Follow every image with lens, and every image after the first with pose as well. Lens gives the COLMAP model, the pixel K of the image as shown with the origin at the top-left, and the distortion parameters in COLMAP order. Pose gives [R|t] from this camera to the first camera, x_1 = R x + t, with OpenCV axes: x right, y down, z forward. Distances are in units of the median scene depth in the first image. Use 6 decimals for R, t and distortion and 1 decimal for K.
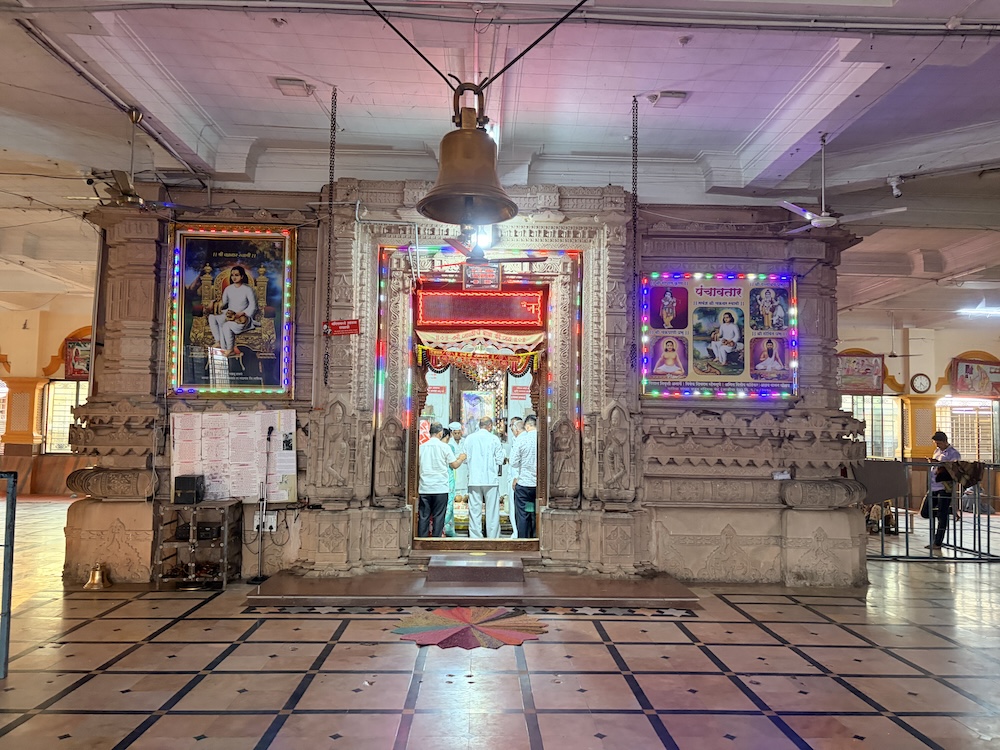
lens RADIAL K [[753.3, 0, 499.2], [0, 753.3, 380.9], [0, 0, 1]] dist [0.012085, 0.000461]
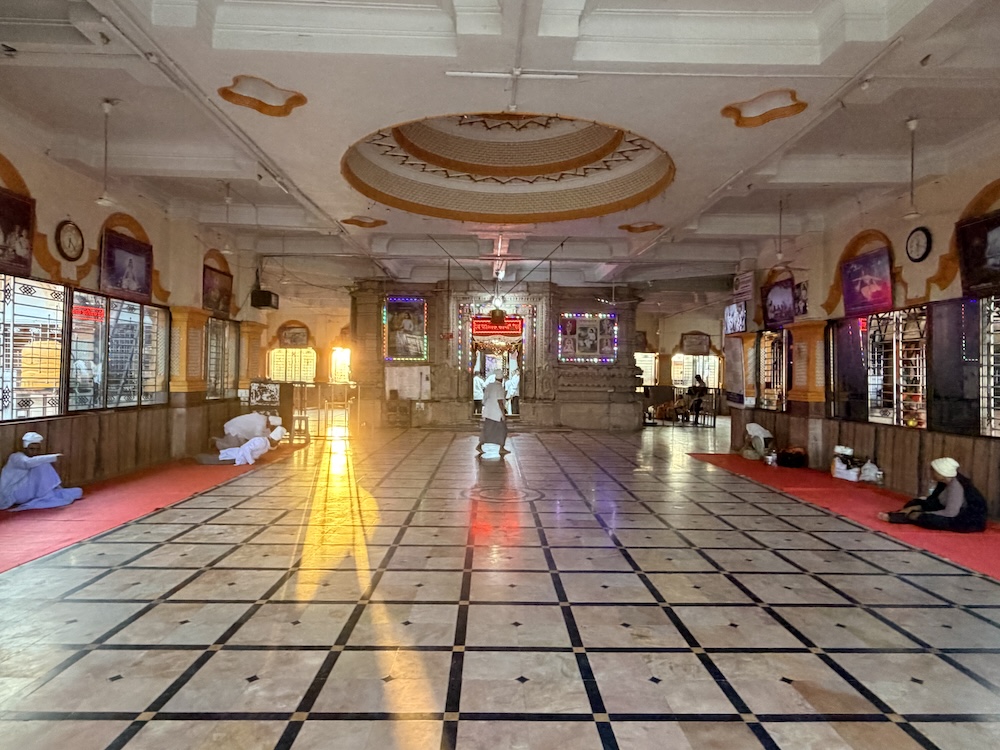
lens RADIAL K [[615.1, 0, 501.4], [0, 615.1, 367.2], [0, 0, 1]] dist [0.009417, 0.002263]
pose [[0.999985, -0.001155, -0.005446, 0.000954], [0.001433, 0.998682, 0.051304, -0.069345], [0.005380, -0.051311, 0.998668, -1.180180]]
